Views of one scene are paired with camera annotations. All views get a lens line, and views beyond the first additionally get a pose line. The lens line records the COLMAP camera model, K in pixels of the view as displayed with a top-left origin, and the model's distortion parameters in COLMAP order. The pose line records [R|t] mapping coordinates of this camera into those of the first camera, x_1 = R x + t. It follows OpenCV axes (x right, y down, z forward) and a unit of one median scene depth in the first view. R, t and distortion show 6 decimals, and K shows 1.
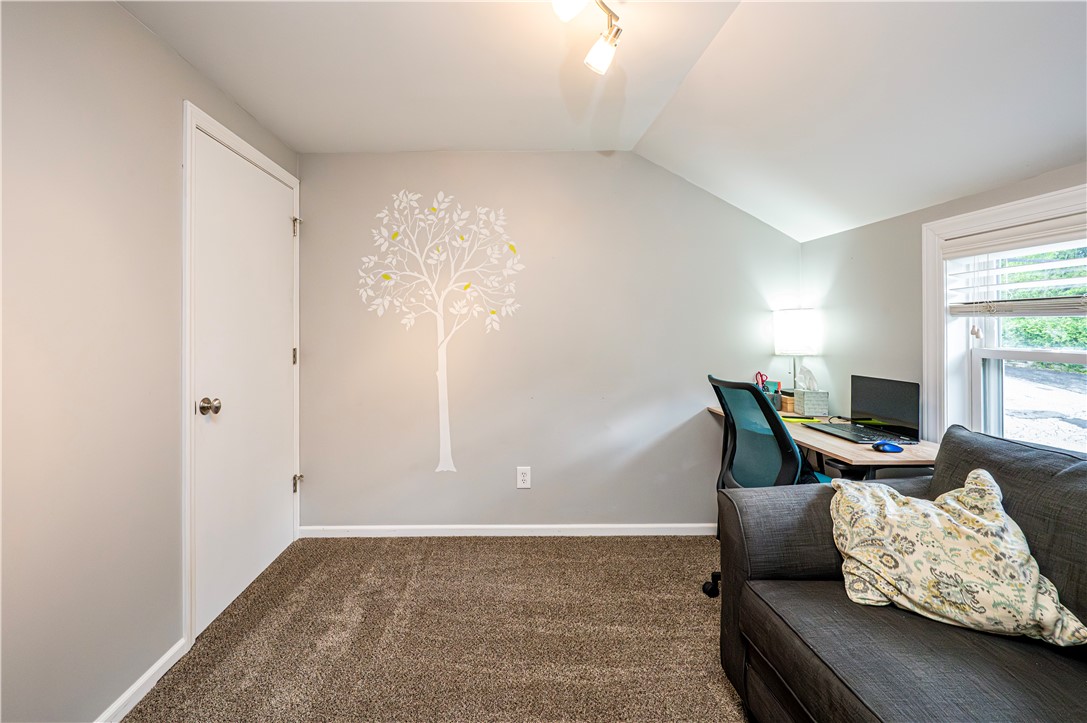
lens RADIAL K [[428.4, 0, 529.7], [0, 428.4, 323.1], [0, 0, 1]] dist [0.001129, -0.000781]
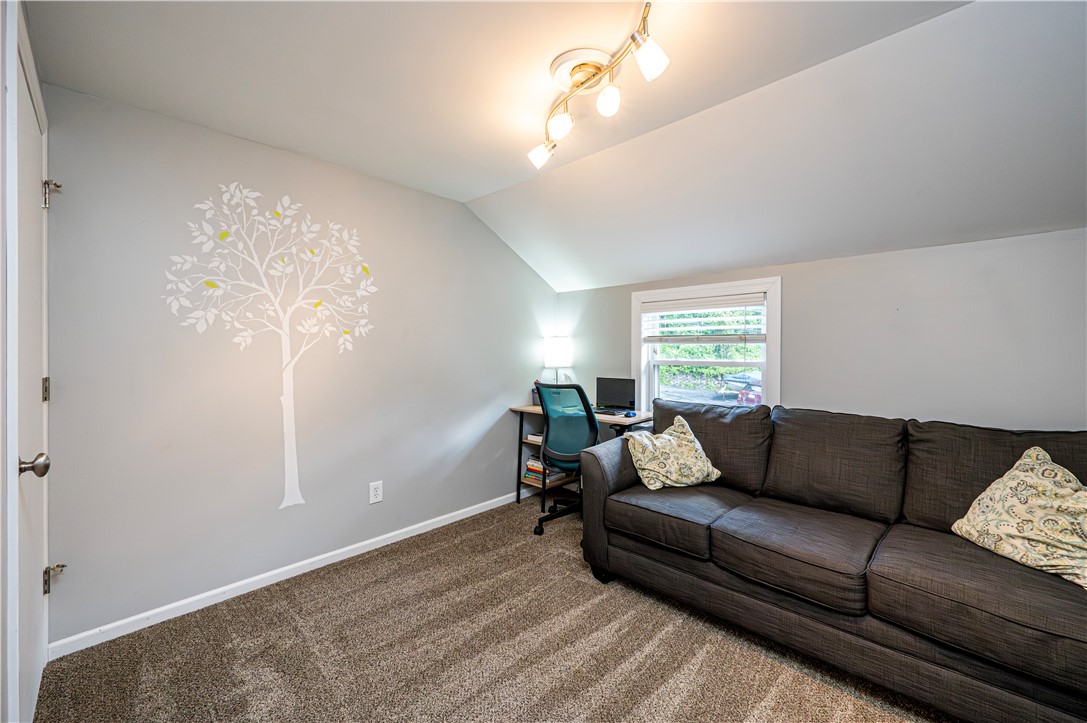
lens RADIAL K [[428.4, 0, 520.0], [0, 428.4, 346.9], [0, 0, 1]] dist [0.001129, -0.000781]
pose [[0.718395, 0.006701, 0.695603, -0.512332], [-0.009550, 0.999954, 0.000231, 0.004515], [-0.695570, -0.006809, 0.718426, 0.013608]]
